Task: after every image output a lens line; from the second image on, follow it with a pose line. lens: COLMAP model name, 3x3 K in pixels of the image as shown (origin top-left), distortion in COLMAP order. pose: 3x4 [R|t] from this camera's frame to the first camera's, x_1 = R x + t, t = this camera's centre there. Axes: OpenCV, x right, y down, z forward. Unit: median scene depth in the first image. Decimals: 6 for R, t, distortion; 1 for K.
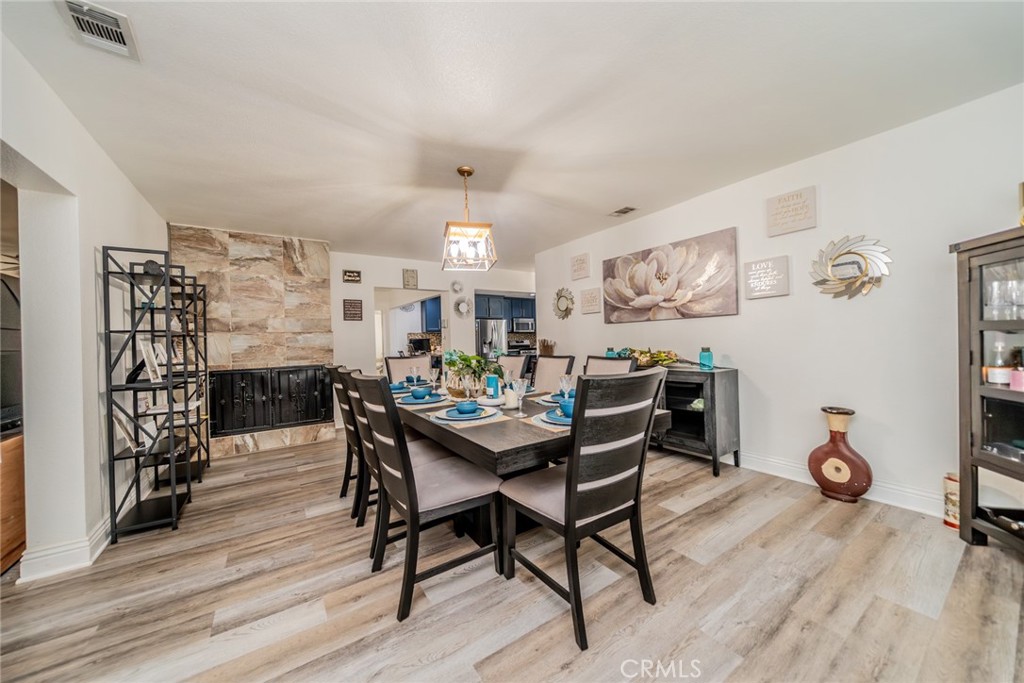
lens RADIAL K [[365.9, 0, 507.2], [0, 365.9, 339.6], [0, 0, 1]] dist [-0.002502, 0.000414]
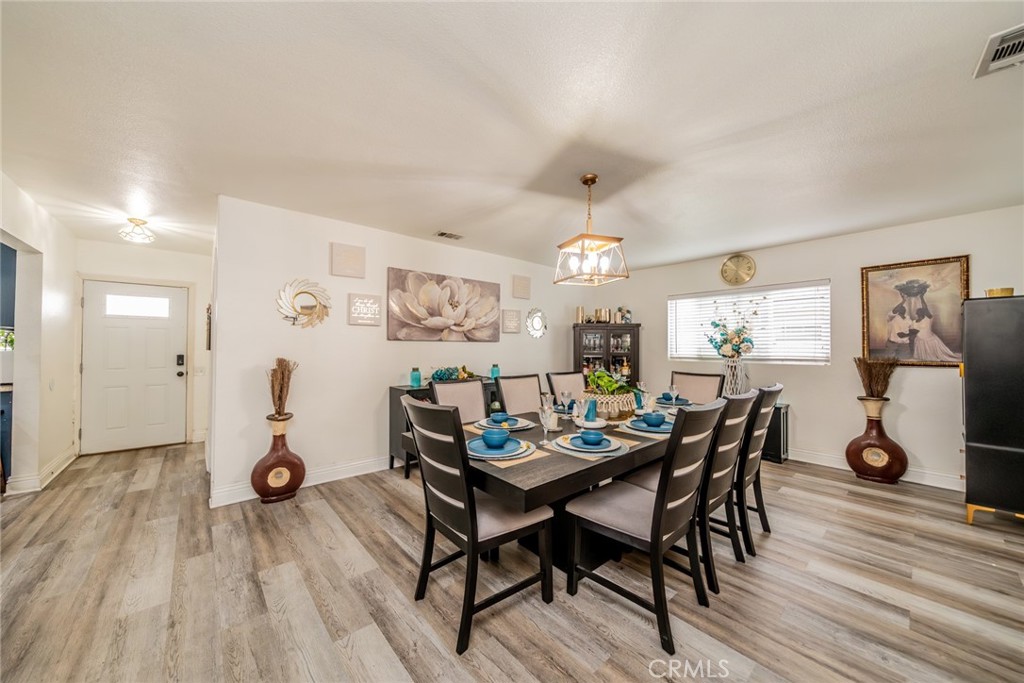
lens RADIAL K [[365.9, 0, 520.3], [0, 365.9, 337.1], [0, 0, 1]] dist [-0.002502, 0.000414]
pose [[-0.162032, 0.052883, 0.985368, -0.837844], [-0.001706, 0.998546, -0.053870, -0.007304], [-0.986784, -0.010410, -0.161706, 1.125300]]
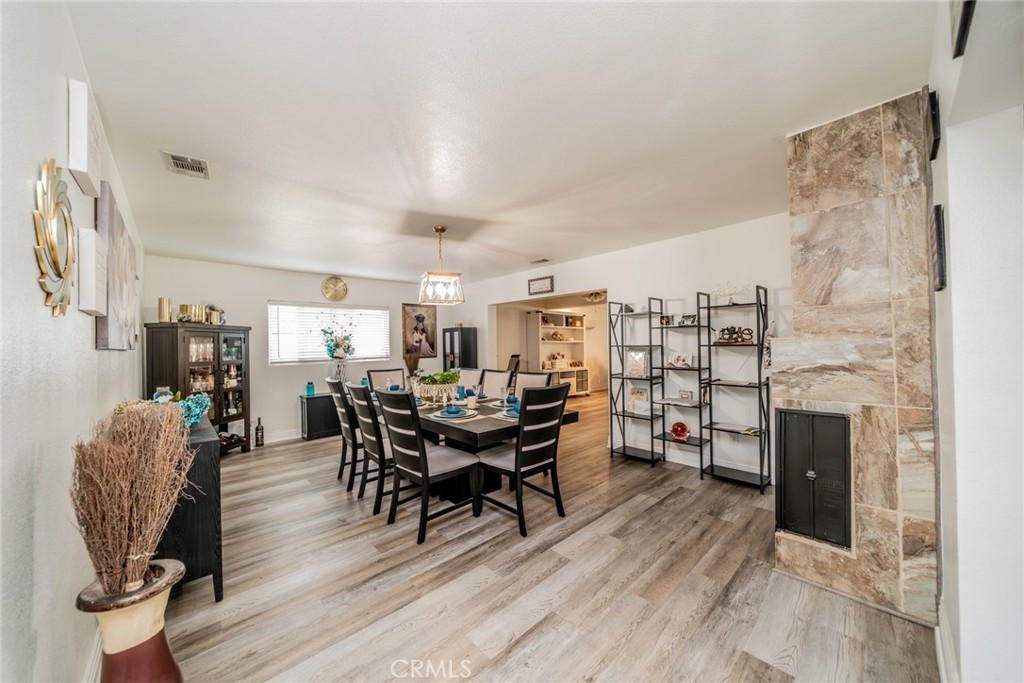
lens RADIAL K [[365.9, 0, 493.8], [0, 365.9, 334.4], [0, 0, 1]] dist [-0.002502, 0.000414]
pose [[-0.984180, 0.038954, -0.172836, -0.058940], [0.043437, 0.998809, -0.022234, -0.048258], [0.171764, -0.029389, -0.984700, 1.949287]]
